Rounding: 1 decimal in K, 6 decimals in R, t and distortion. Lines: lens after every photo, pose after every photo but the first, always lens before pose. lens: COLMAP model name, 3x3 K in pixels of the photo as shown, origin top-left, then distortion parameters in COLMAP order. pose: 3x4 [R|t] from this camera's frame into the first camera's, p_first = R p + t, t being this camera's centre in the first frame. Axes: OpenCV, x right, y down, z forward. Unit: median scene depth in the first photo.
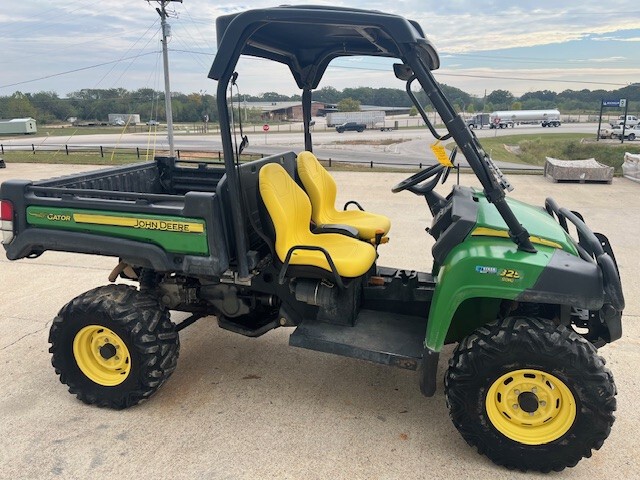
lens RADIAL K [[485.3, 0, 313.9], [0, 485.3, 229.8], [0, 0, 1]] dist [0.074160, -0.100911]
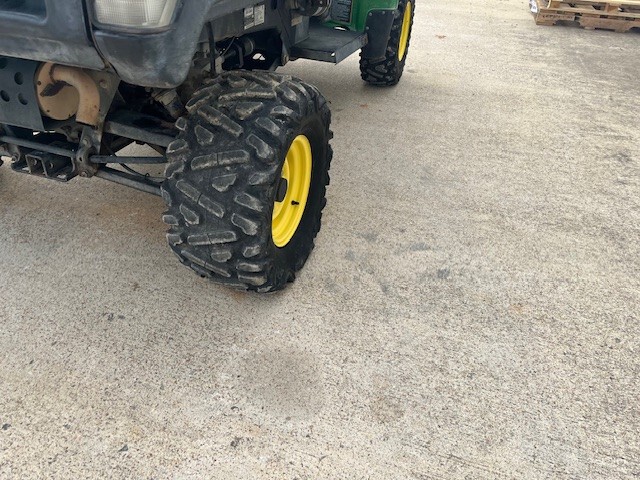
lens RADIAL K [[485.3, 0, 318.1], [0, 485.3, 240.9], [0, 0, 1]] dist [0.074160, -0.100911]
pose [[0.046027, -0.575898, 0.816225, -1.141226], [0.193772, 0.806718, 0.558264, -0.016588], [-0.979966, 0.132466, 0.148724, 1.084776]]
